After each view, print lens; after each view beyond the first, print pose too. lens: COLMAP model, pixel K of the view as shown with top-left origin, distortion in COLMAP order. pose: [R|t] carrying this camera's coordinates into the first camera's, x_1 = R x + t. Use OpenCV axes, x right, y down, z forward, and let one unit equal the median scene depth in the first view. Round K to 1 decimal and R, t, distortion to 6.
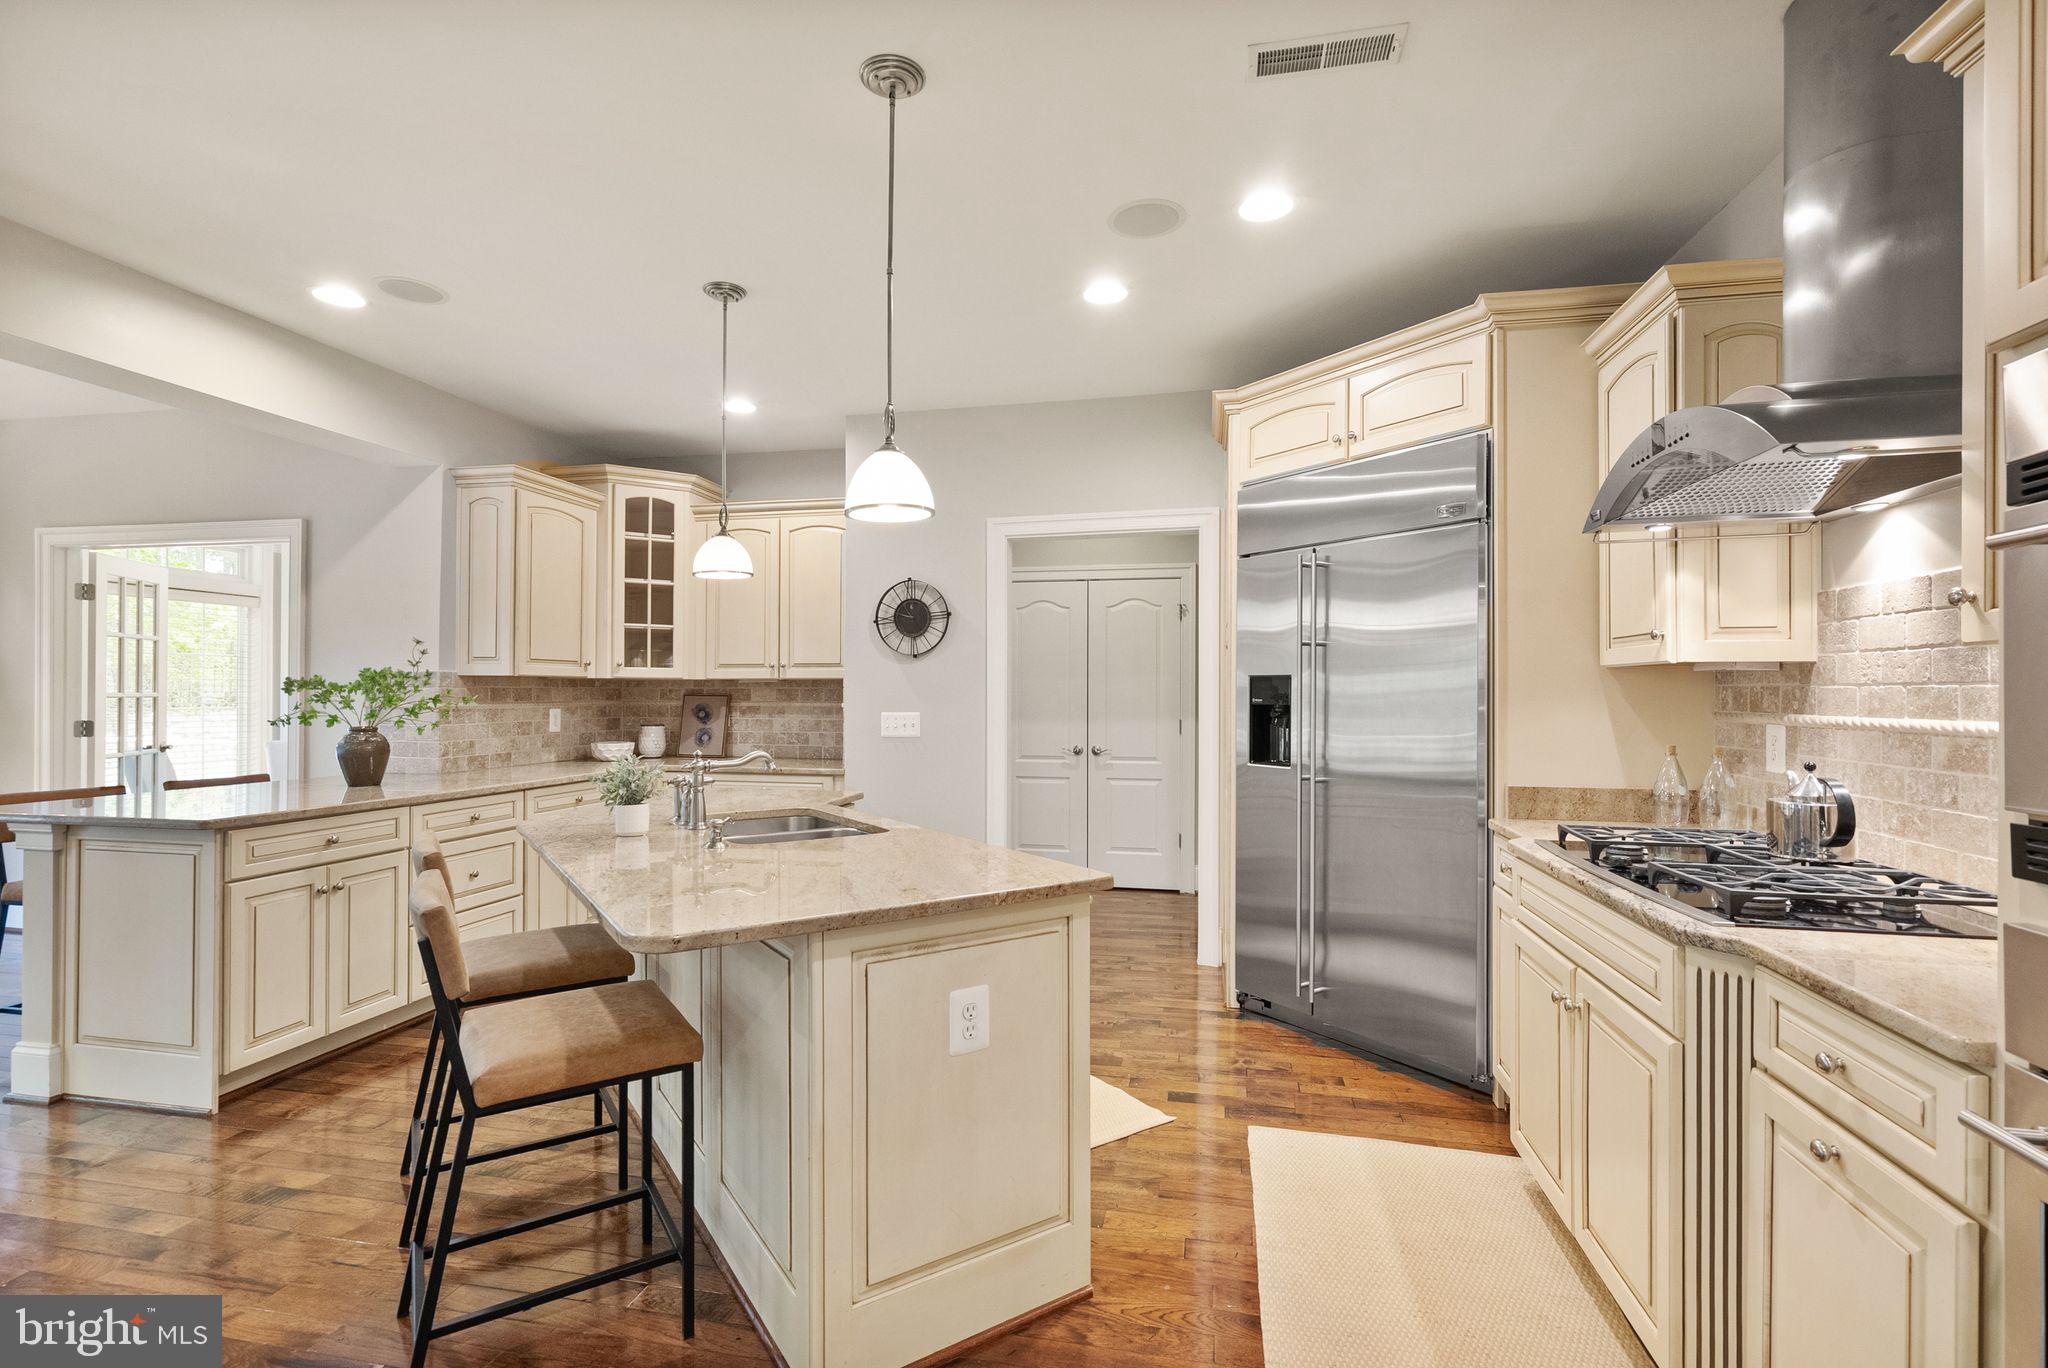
lens RADIAL K [[957.5, 0, 1025.1], [0, 957.5, 687.6], [0, 0, 1]] dist [-0.005135, -0.000493]
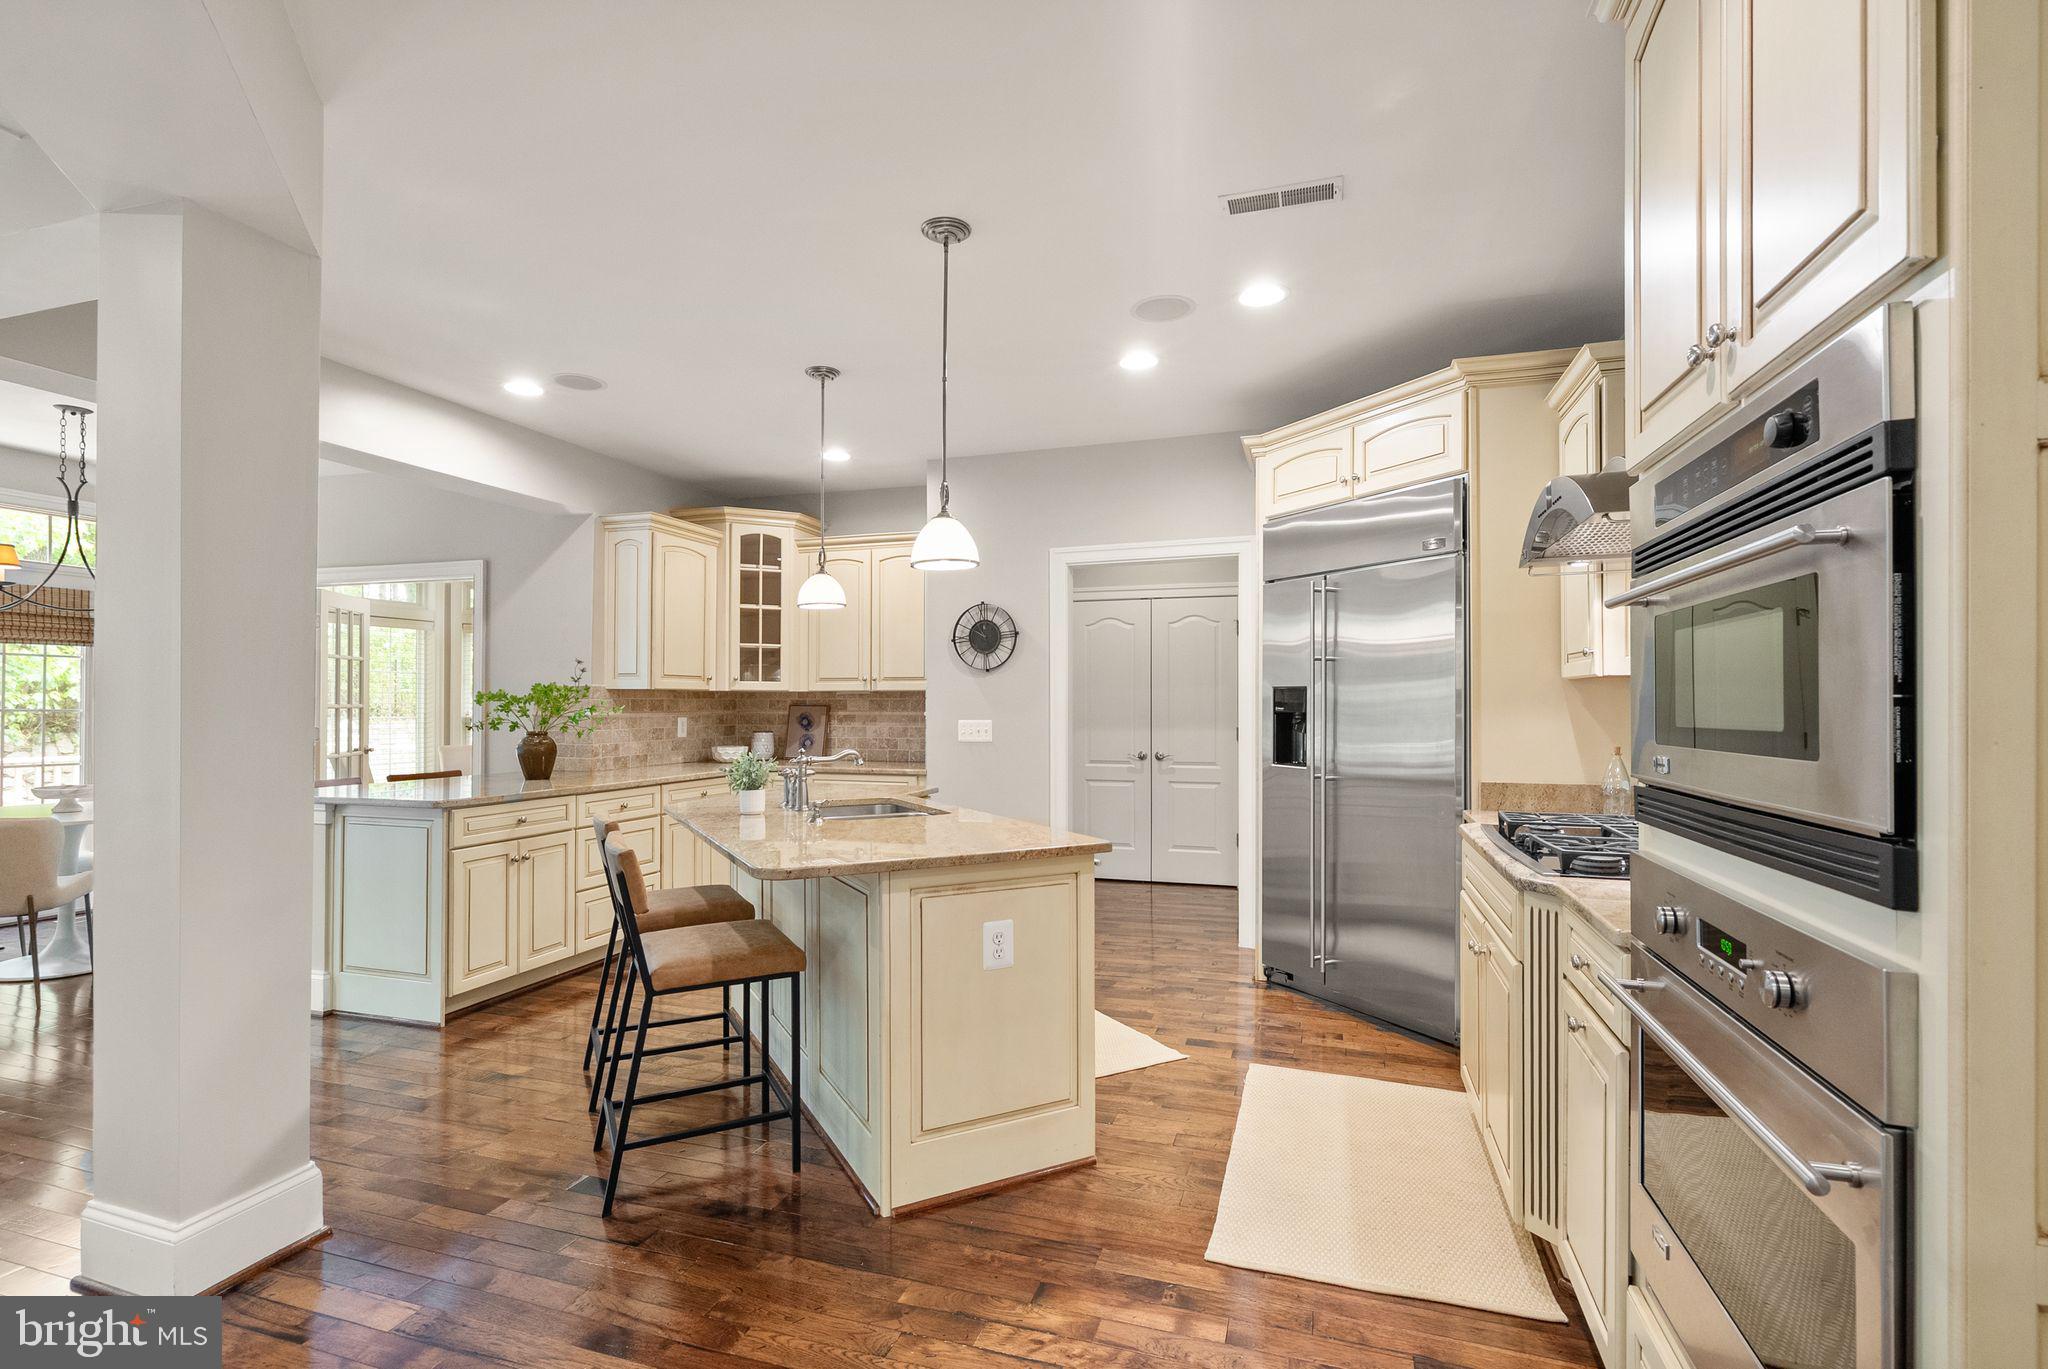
lens RADIAL K [[957.5, 0, 1017.0], [0, 957.5, 693.5], [0, 0, 1]] dist [-0.005135, -0.000493]
pose [[0.994211, -0.003220, -0.107401, 0.067416], [0.002750, 0.999986, -0.004516, -0.000381], [0.107414, 0.004194, 0.994206, -0.200275]]
